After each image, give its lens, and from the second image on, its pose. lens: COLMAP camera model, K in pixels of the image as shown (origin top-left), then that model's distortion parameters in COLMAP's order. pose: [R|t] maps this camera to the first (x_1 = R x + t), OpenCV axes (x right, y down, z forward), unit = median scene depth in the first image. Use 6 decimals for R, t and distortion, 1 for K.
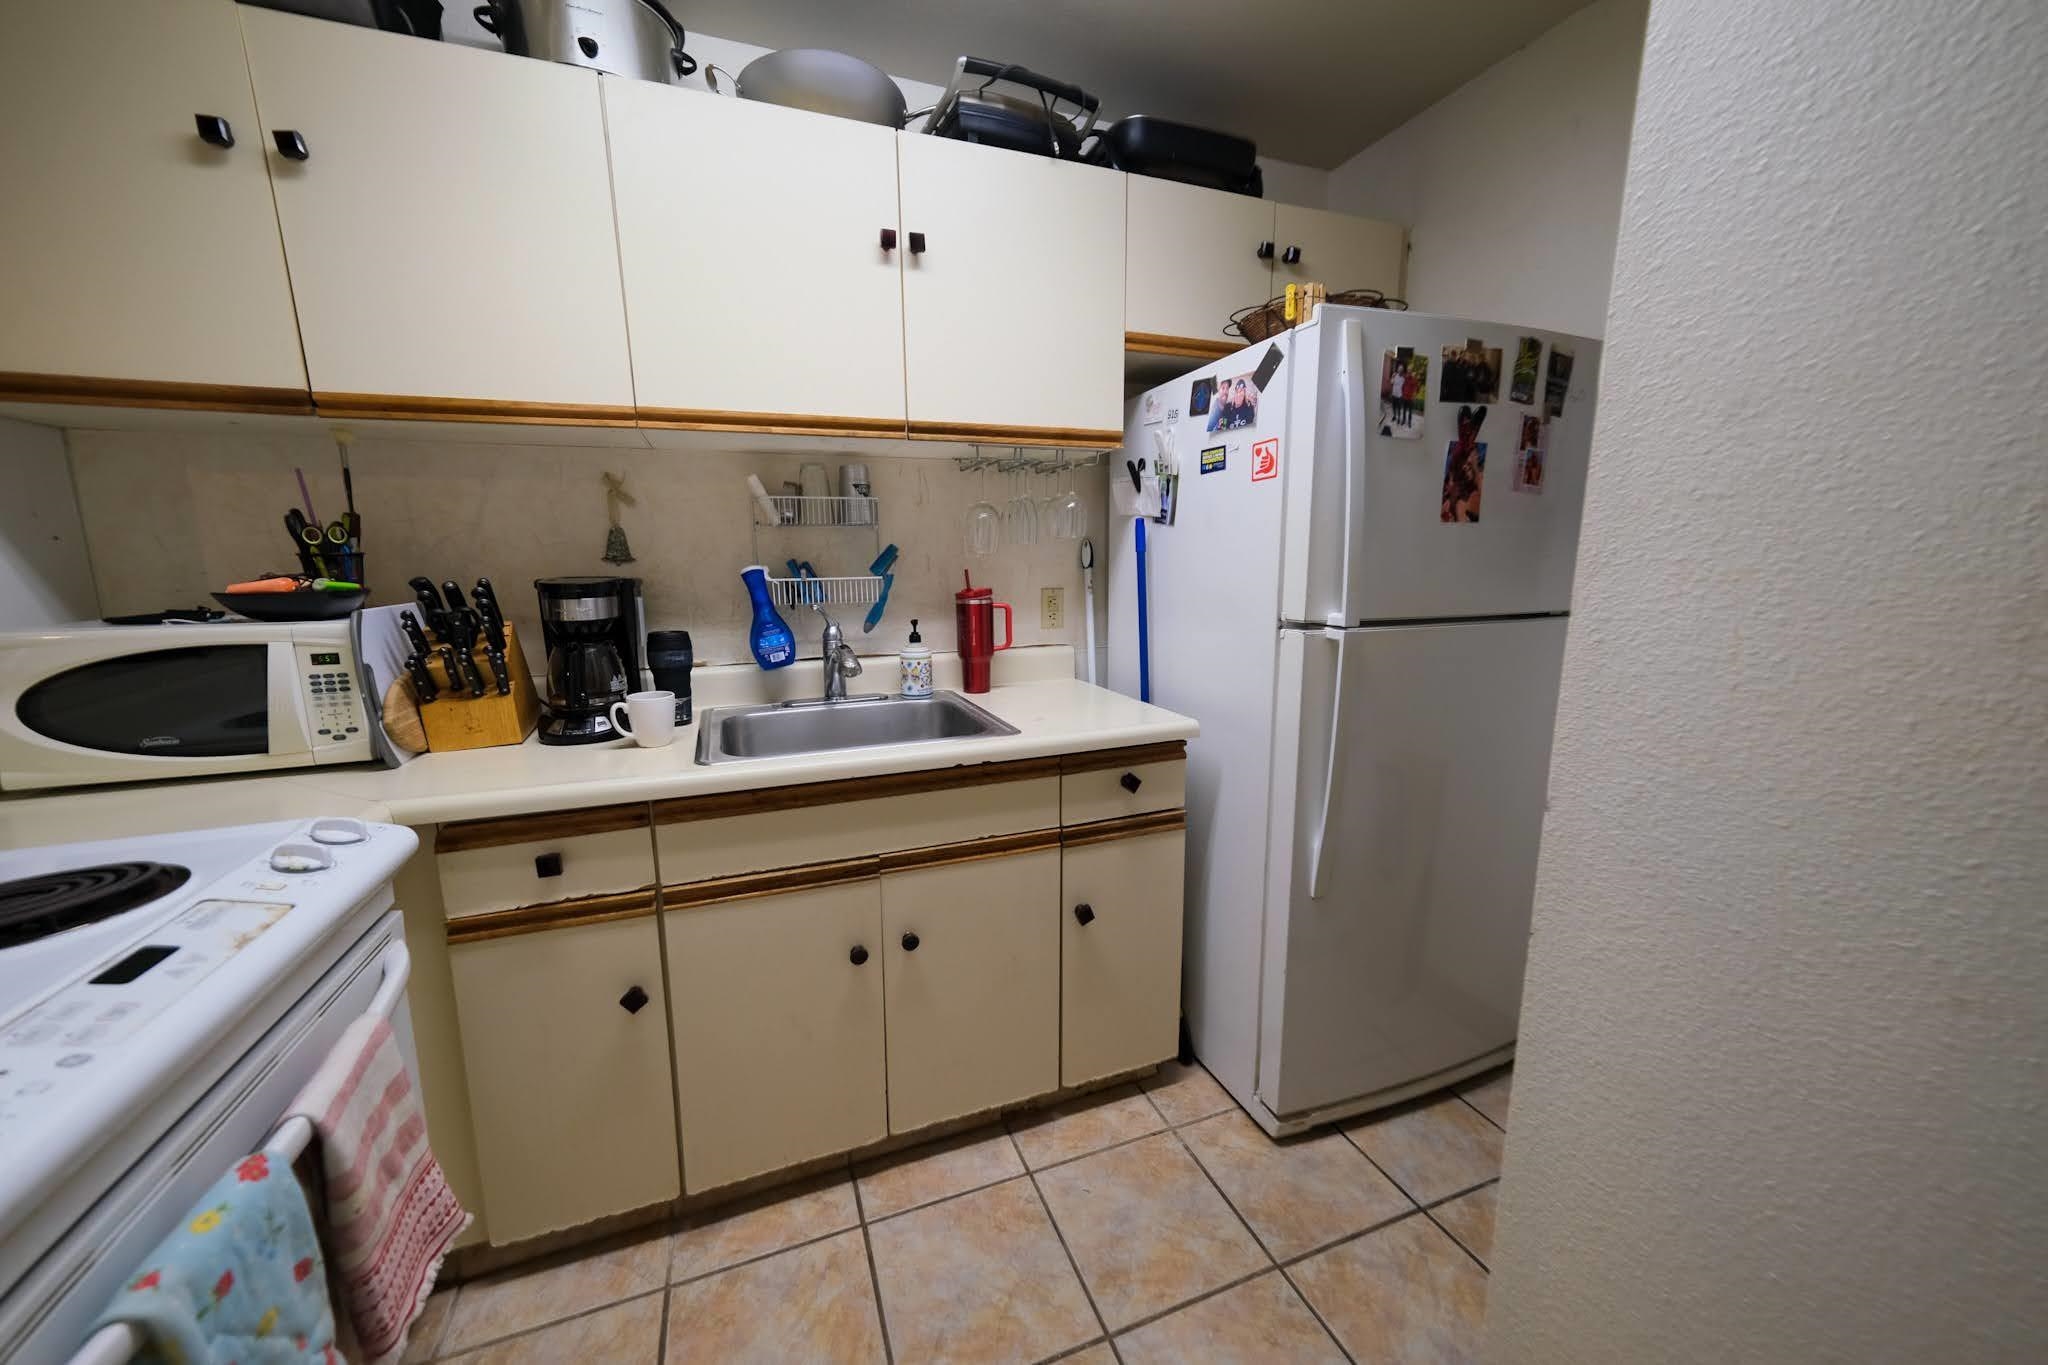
lens RADIAL K [[738.0, 0, 1008.3], [0, 738.0, 678.8], [0, 0, 1]] dist [-0.000283, 0.001607]
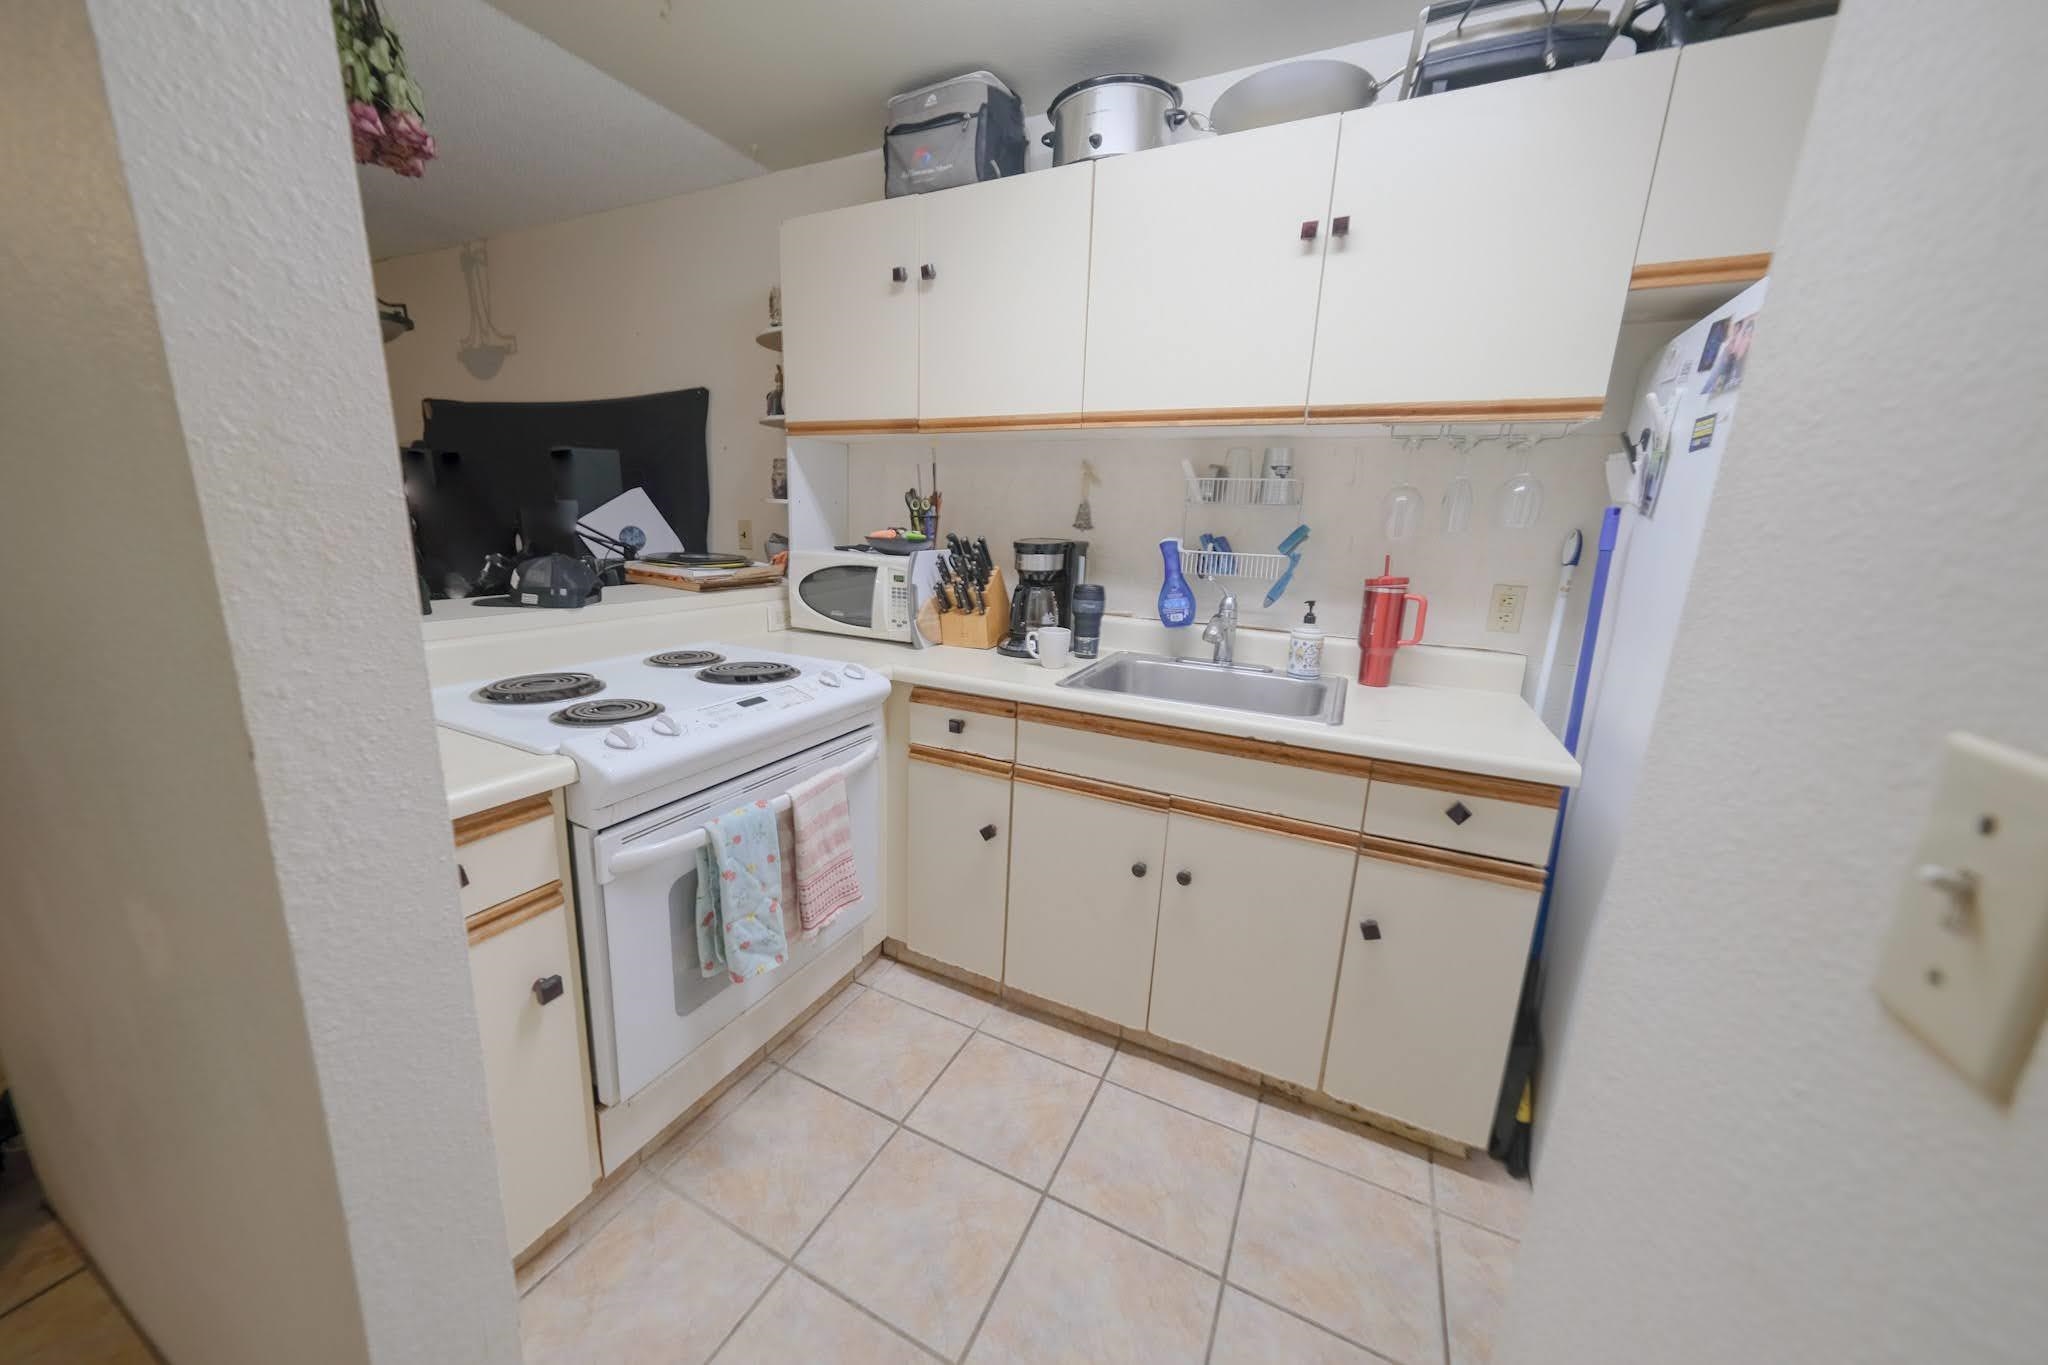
lens RADIAL K [[738.0, 0, 990.3], [0, 738.0, 675.3], [0, 0, 1]] dist [-0.000283, 0.001607]
pose [[0.673389, 0.193526, -0.713509, 0.391820], [-0.162138, 0.980292, 0.112865, -0.028072], [0.721290, 0.039685, 0.691496, -0.015404]]
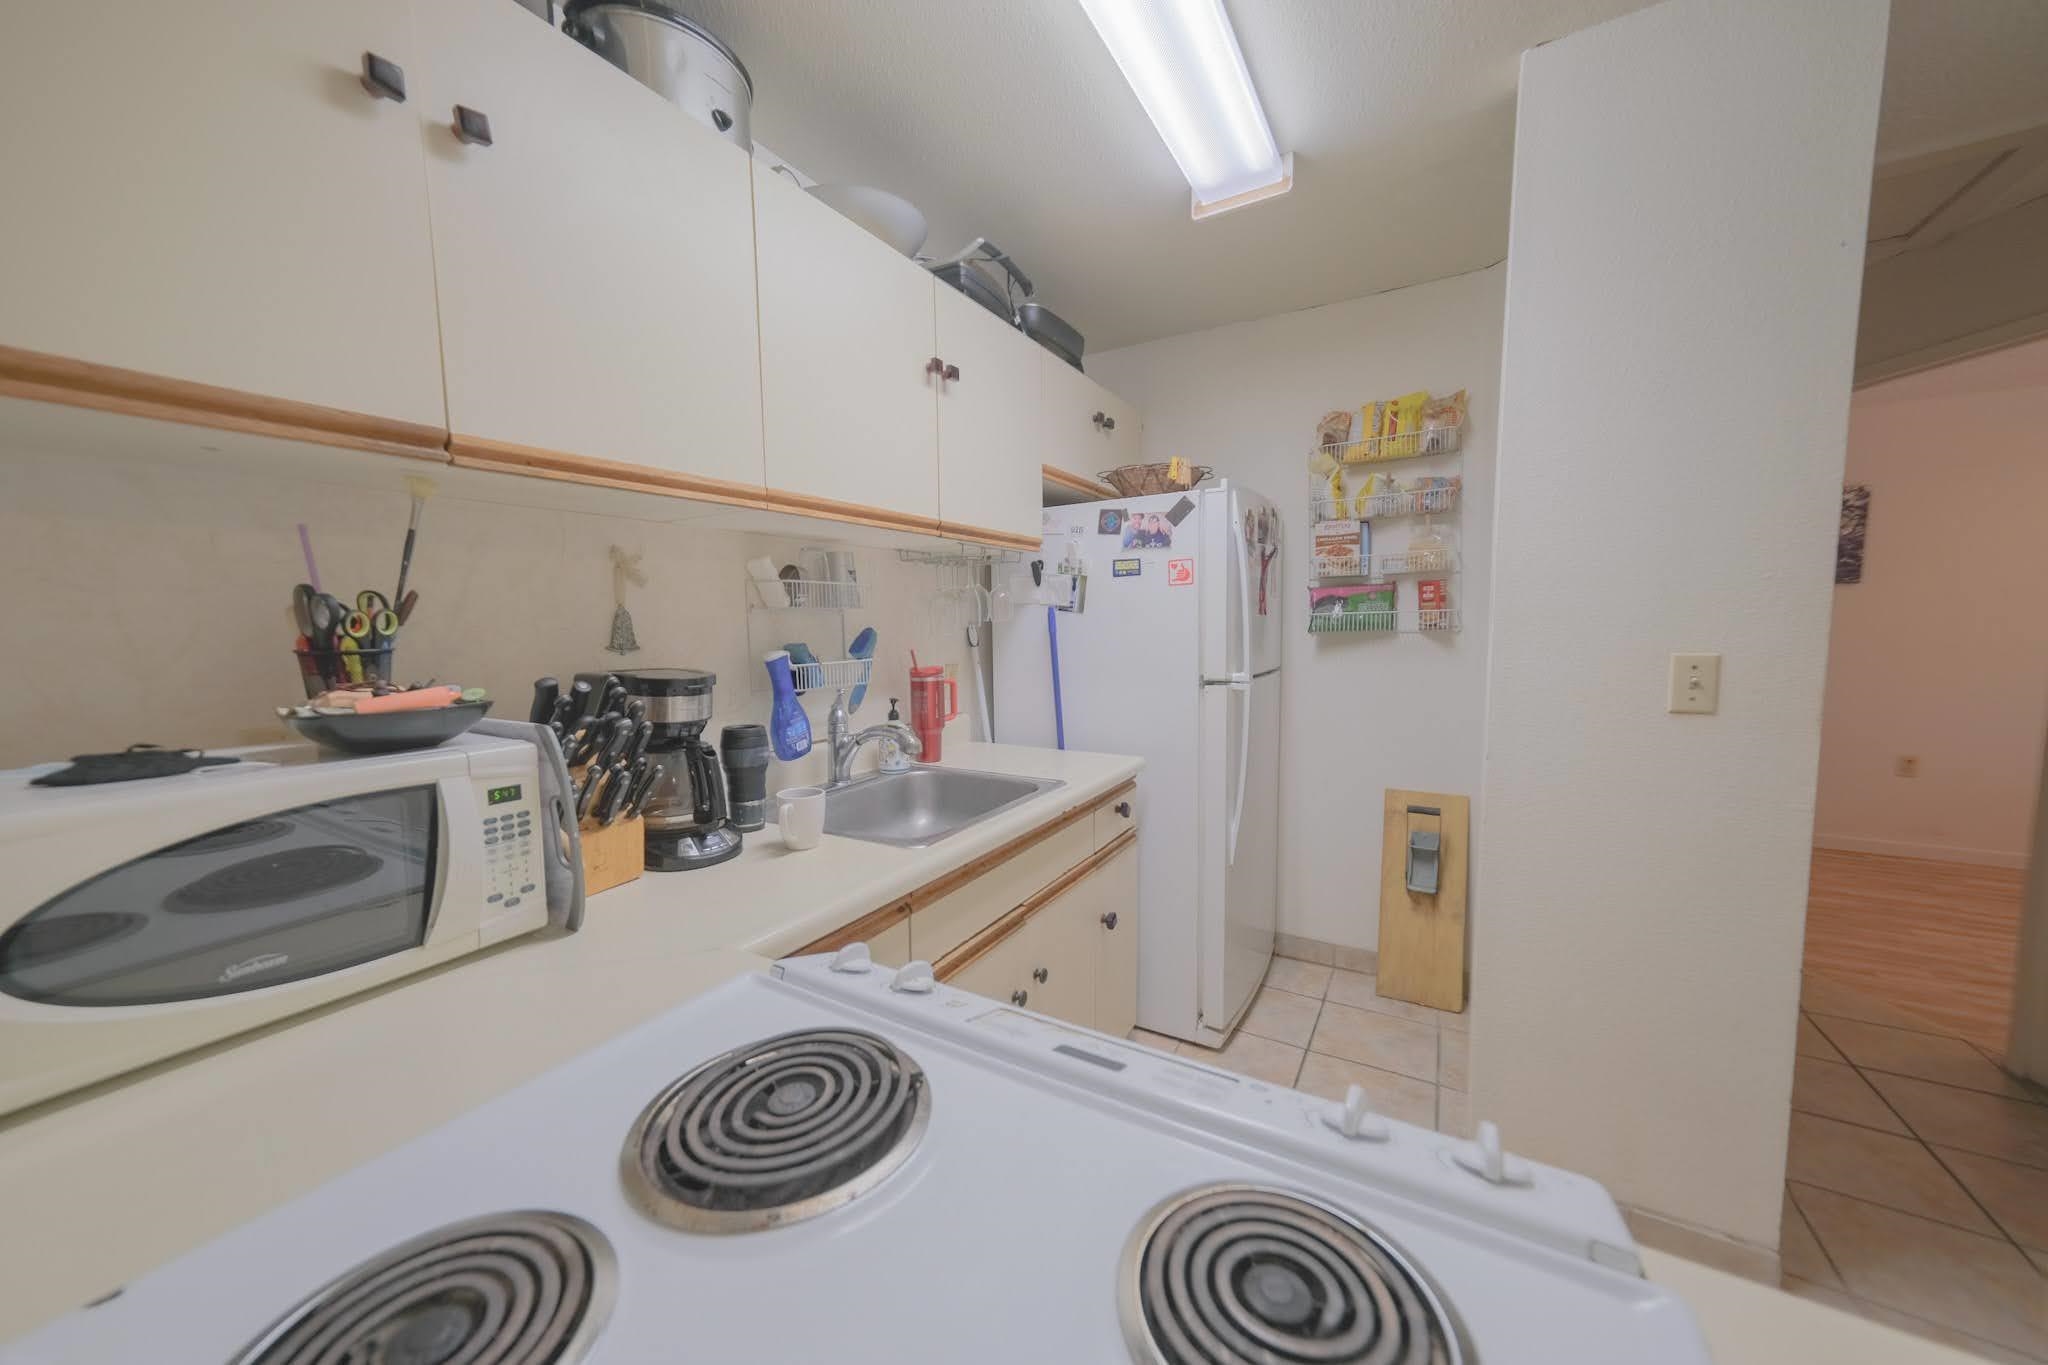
lens RADIAL K [[738.0, 0, 1015.4], [0, 738.0, 680.9], [0, 0, 1]] dist [-0.000283, 0.001607]
pose [[0.773058, -0.049542, 0.632397, -0.810448], [0.106578, 0.992917, -0.052499, -0.037859], [-0.625318, 0.107984, 0.772863, 0.090628]]
